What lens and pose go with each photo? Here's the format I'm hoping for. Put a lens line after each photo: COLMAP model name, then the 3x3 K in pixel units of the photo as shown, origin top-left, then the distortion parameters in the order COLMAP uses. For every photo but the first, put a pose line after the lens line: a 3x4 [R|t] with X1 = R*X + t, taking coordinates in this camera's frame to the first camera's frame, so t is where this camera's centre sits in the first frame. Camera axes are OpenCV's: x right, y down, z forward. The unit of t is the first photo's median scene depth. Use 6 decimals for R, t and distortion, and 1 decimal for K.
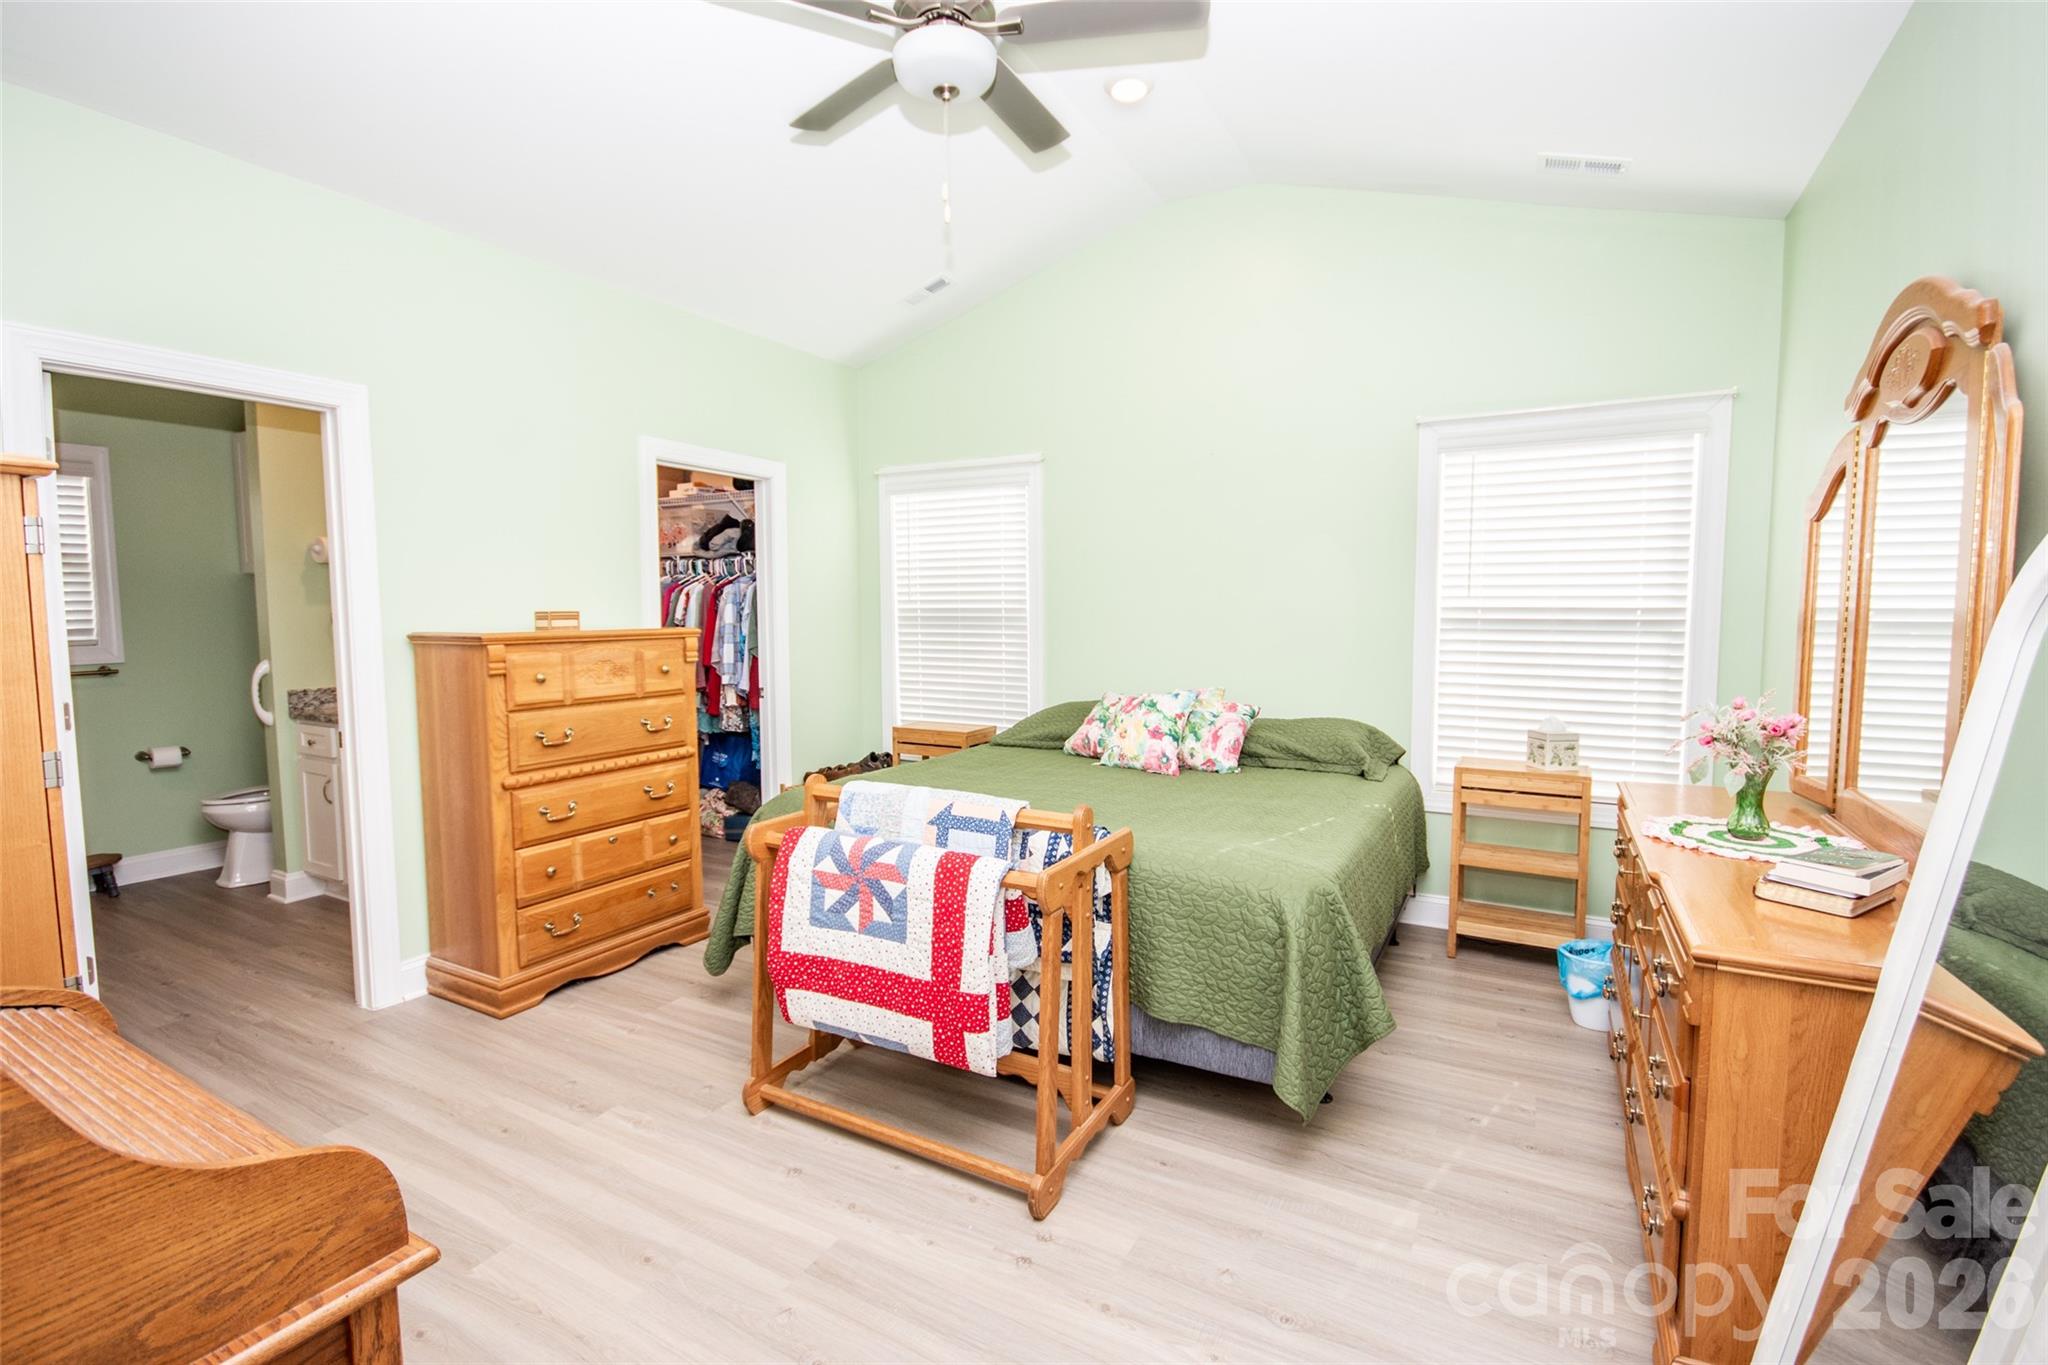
lens RADIAL K [[925.9, 0, 1063.9], [0, 925.9, 678.9], [0, 0, 1]] dist [-0.007366, -0.003521]
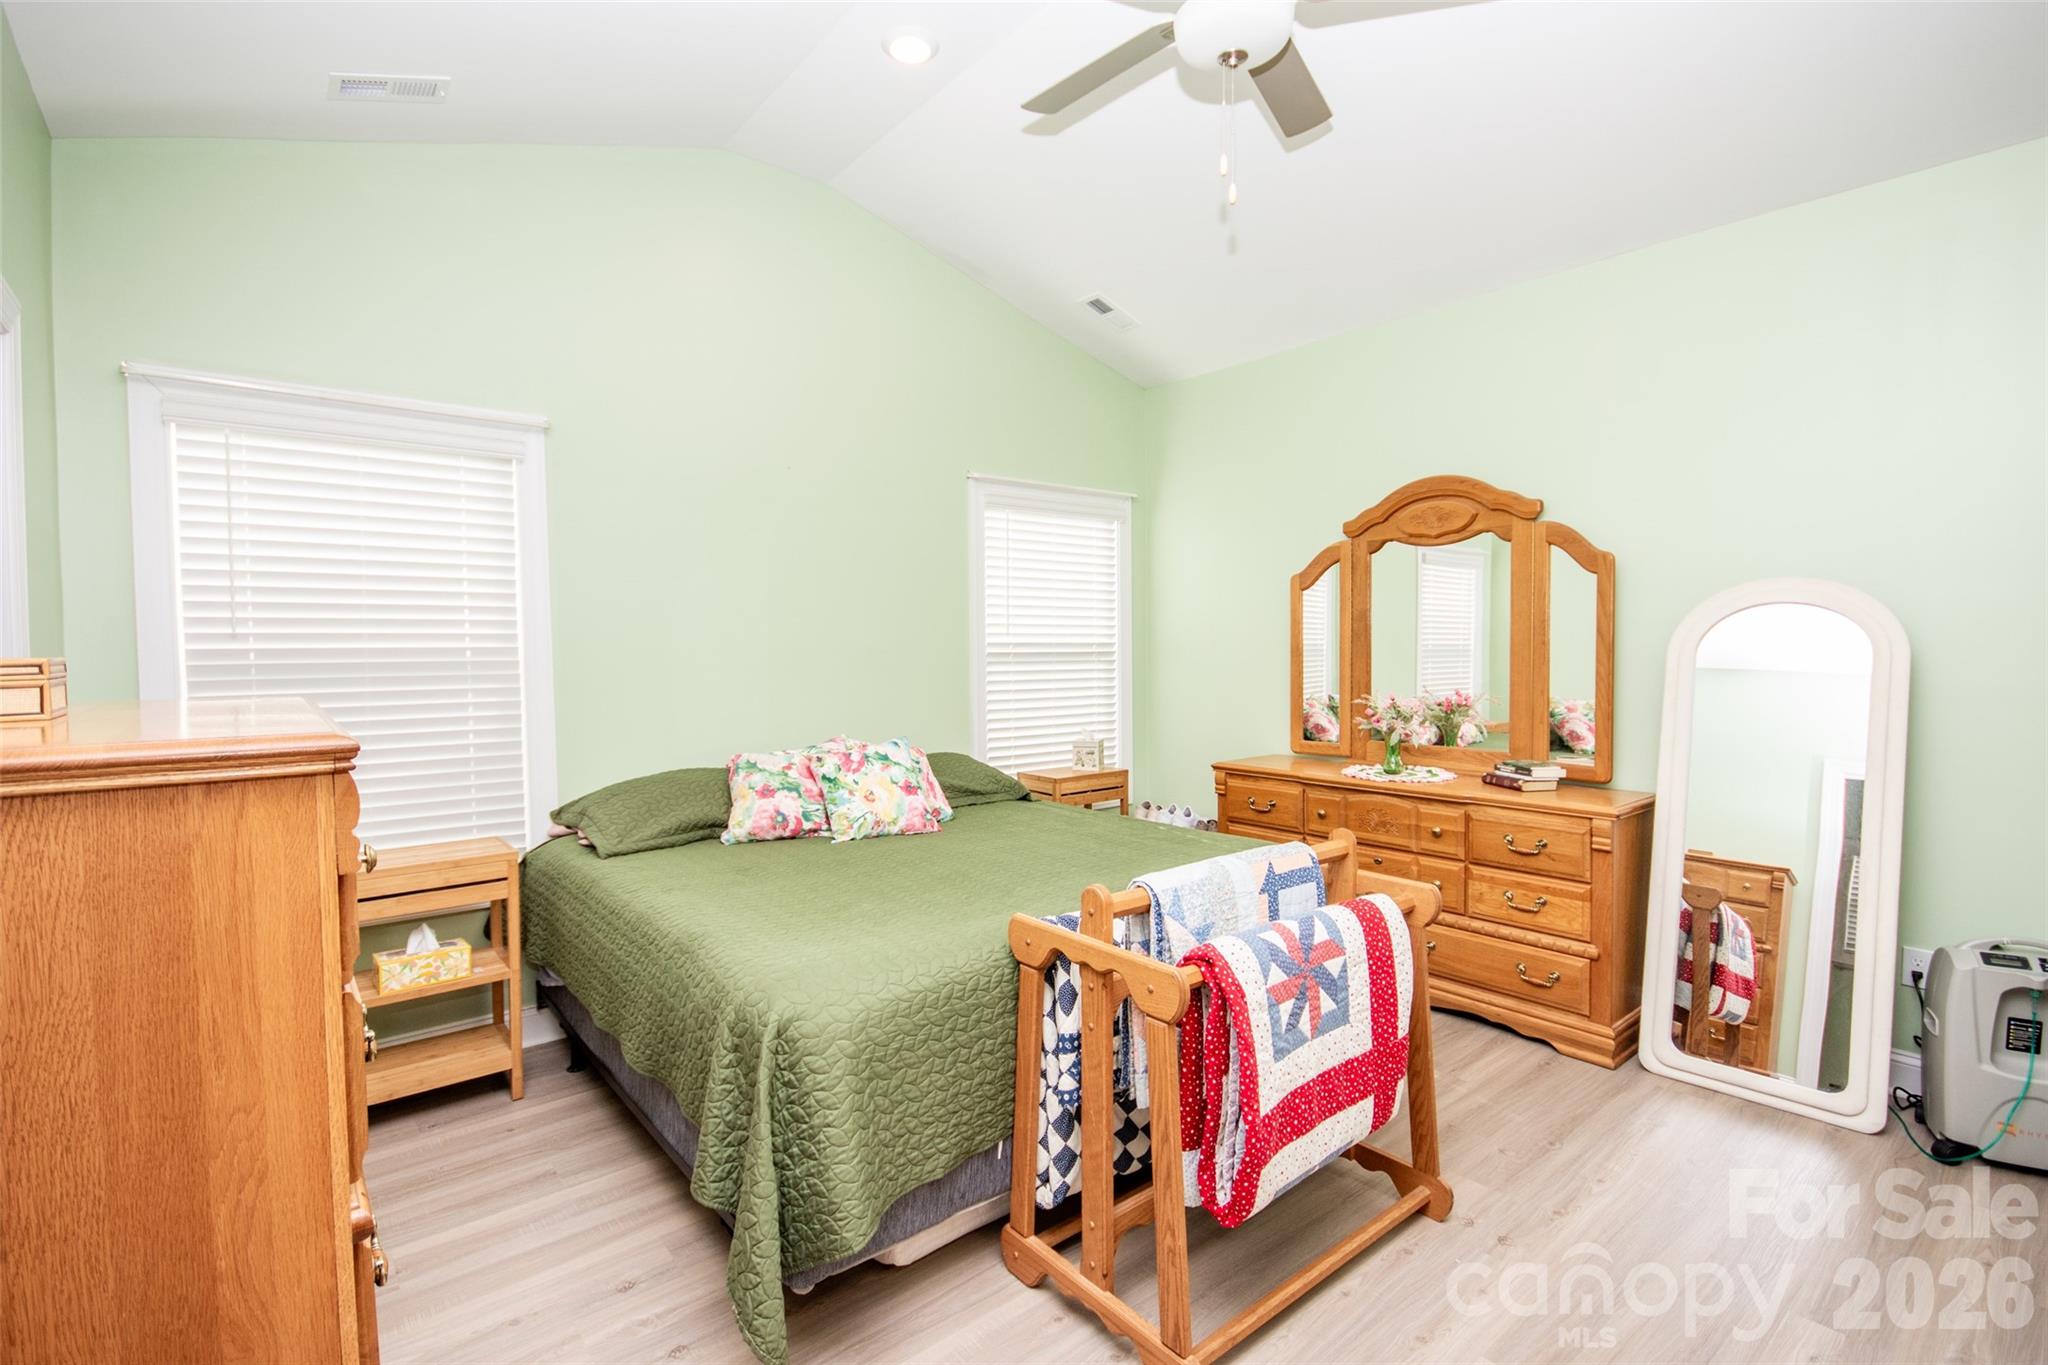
lens RADIAL K [[925.9, 0, 1030.6], [0, 925.9, 674.4], [0, 0, 1]] dist [-0.007366, -0.003521]
pose [[0.393101, -0.032494, 0.918921, -0.653181], [0.079106, 0.996865, 0.001410, -0.040106], [-0.916086, 0.072138, 0.394439, 0.549540]]
